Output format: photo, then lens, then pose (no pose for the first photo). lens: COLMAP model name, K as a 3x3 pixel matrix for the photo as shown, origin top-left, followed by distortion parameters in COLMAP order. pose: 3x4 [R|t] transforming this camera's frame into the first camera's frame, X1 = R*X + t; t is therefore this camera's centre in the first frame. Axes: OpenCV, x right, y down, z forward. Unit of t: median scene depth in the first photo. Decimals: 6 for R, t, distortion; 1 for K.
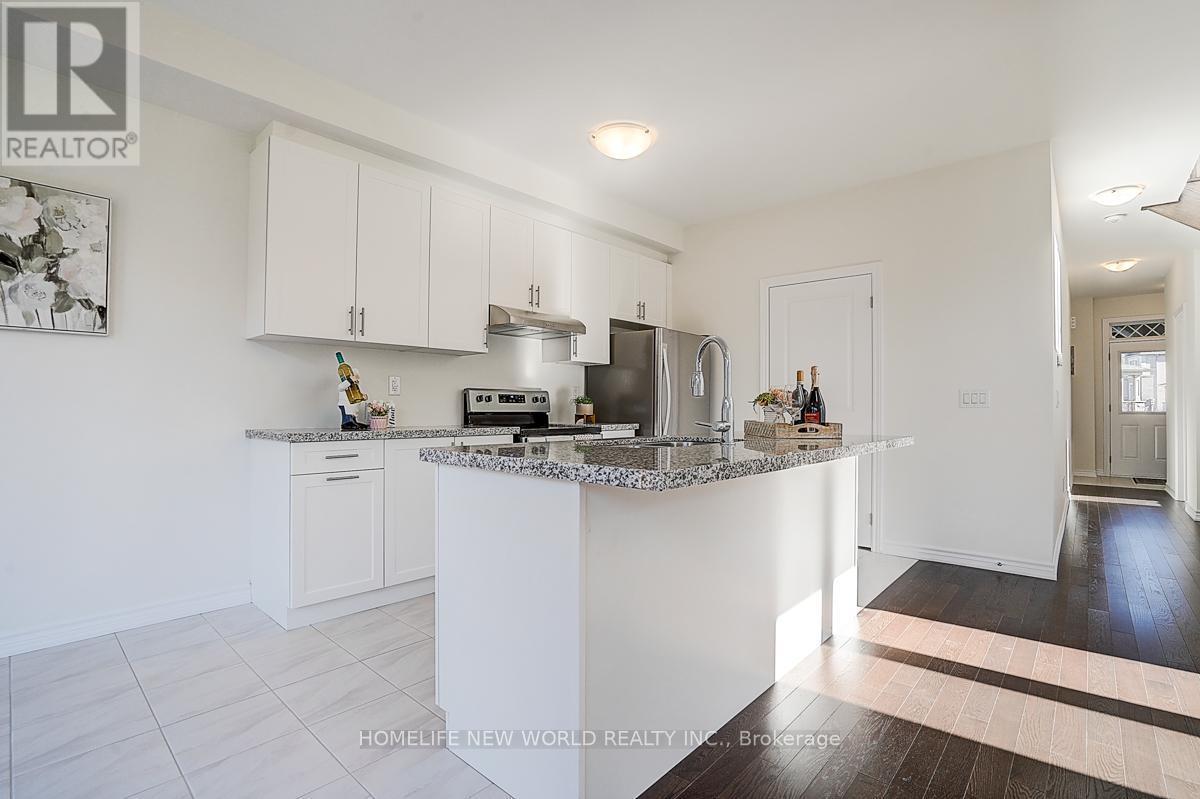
lens RADIAL K [[556.8, 0, 600.8], [0, 556.8, 399.6], [0, 0, 1]] dist [-0.062794, 0.024870]
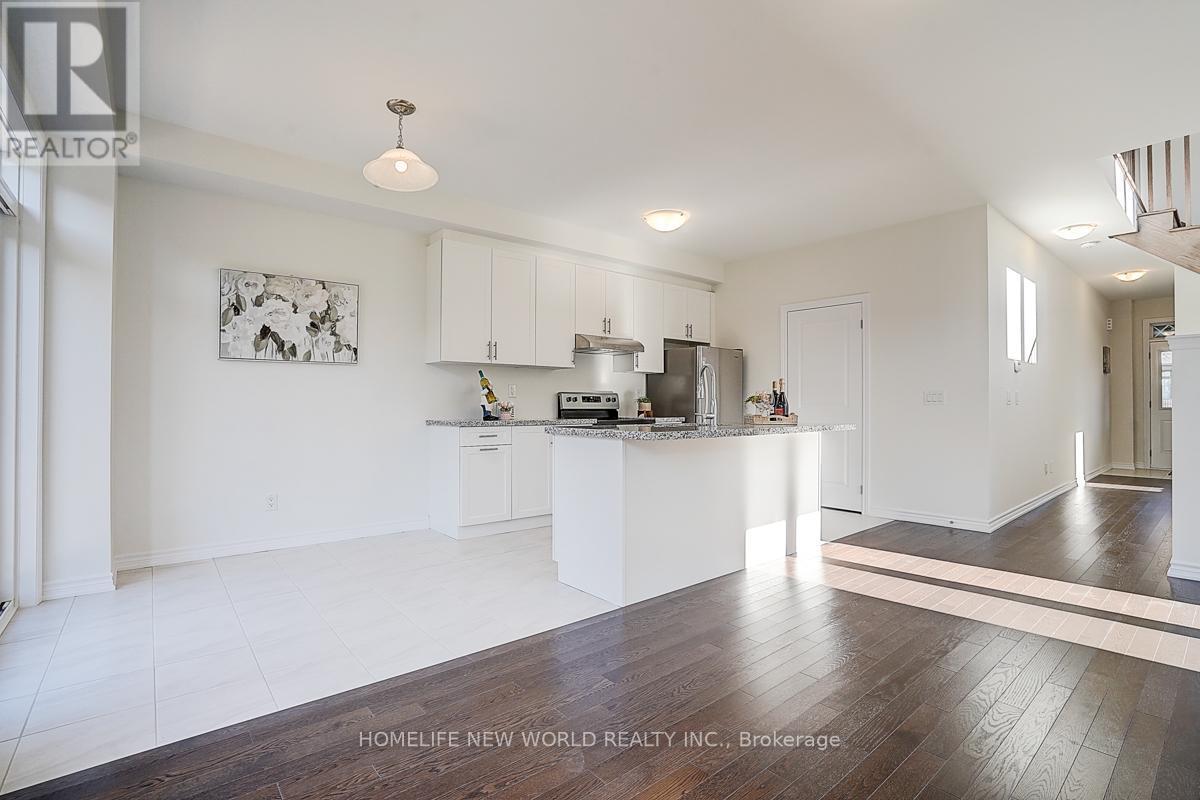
lens RADIAL K [[556.8, 0, 600.8], [0, 556.8, 400.1], [0, 0, 1]] dist [-0.062794, 0.024870]
pose [[0.990010, -0.004520, -0.140927, 0.074141], [0.005222, 0.999976, 0.004613, -0.007117], [0.140903, -0.005303, 0.990009, -0.466573]]
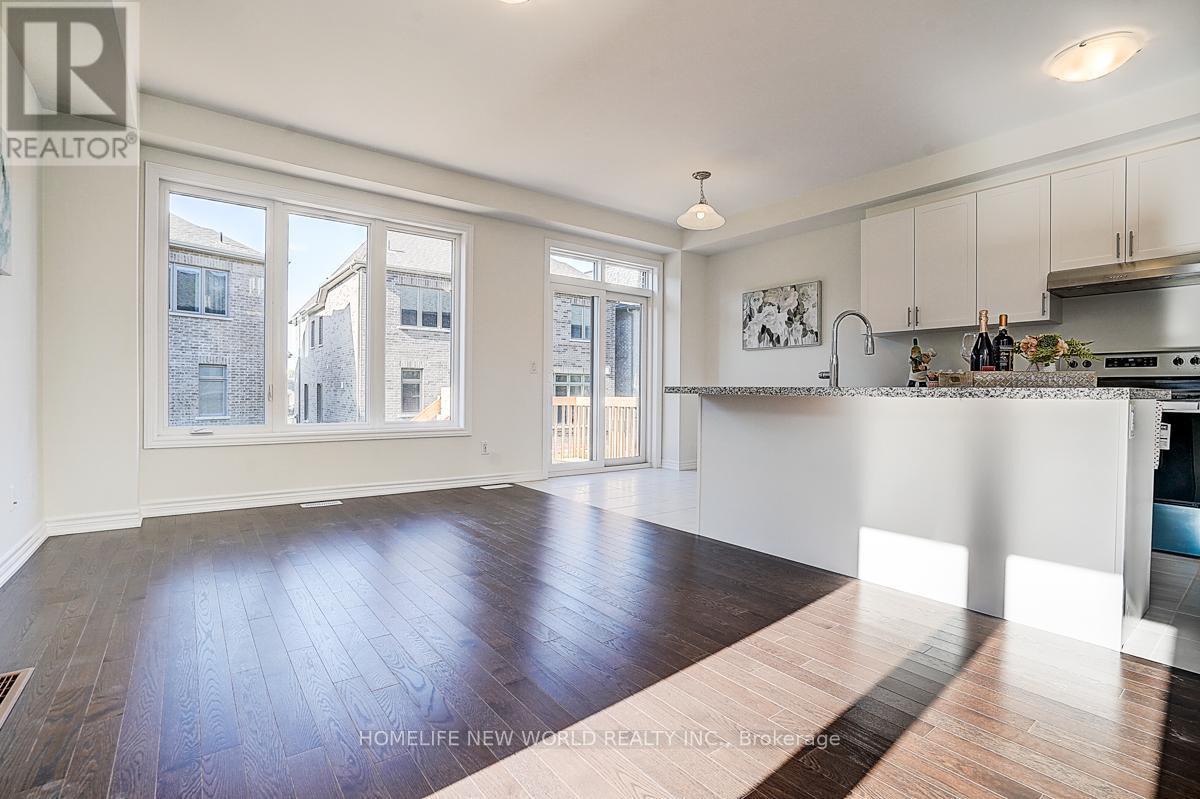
lens RADIAL K [[556.8, 0, 600.8], [0, 556.8, 399.6], [0, 0, 1]] dist [-0.062794, 0.024870]
pose [[-0.183719, 0.008048, -0.982946, 1.034068], [0.005751, 0.999958, 0.007113, 0.058014], [0.982962, -0.004347, -0.183757, 0.400321]]
